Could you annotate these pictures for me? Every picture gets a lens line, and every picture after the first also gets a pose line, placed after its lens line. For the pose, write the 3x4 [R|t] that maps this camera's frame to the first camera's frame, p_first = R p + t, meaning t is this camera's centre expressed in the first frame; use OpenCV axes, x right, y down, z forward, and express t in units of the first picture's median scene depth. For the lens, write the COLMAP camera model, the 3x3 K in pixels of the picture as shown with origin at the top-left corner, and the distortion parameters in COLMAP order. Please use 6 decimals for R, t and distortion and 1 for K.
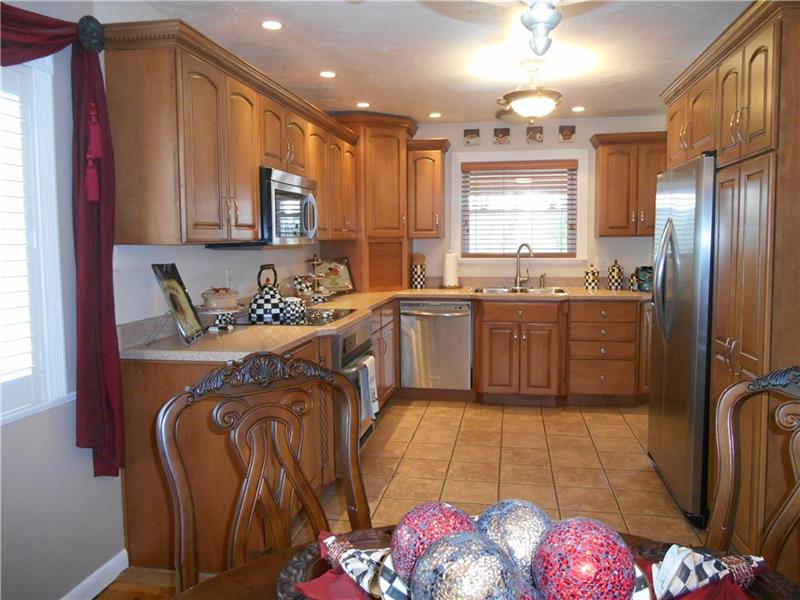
lens RADIAL K [[612.9, 0, 401.5], [0, 612.9, 297.5], [0, 0, 1]] dist [-0.020498, 0.001318]
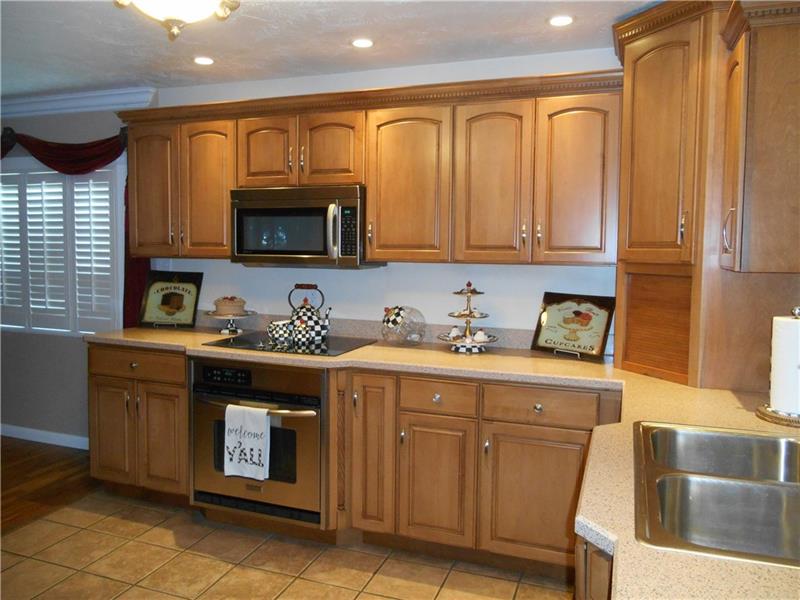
lens RADIAL K [[612.9, 0, 402.0], [0, 612.9, 297.6], [0, 0, 1]] dist [-0.020498, 0.001318]
pose [[-0.160007, 0.078279, -0.984007, 0.690342], [-0.107167, 0.989581, 0.096149, -0.139812], [0.981281, 0.120838, -0.149951, 1.288083]]
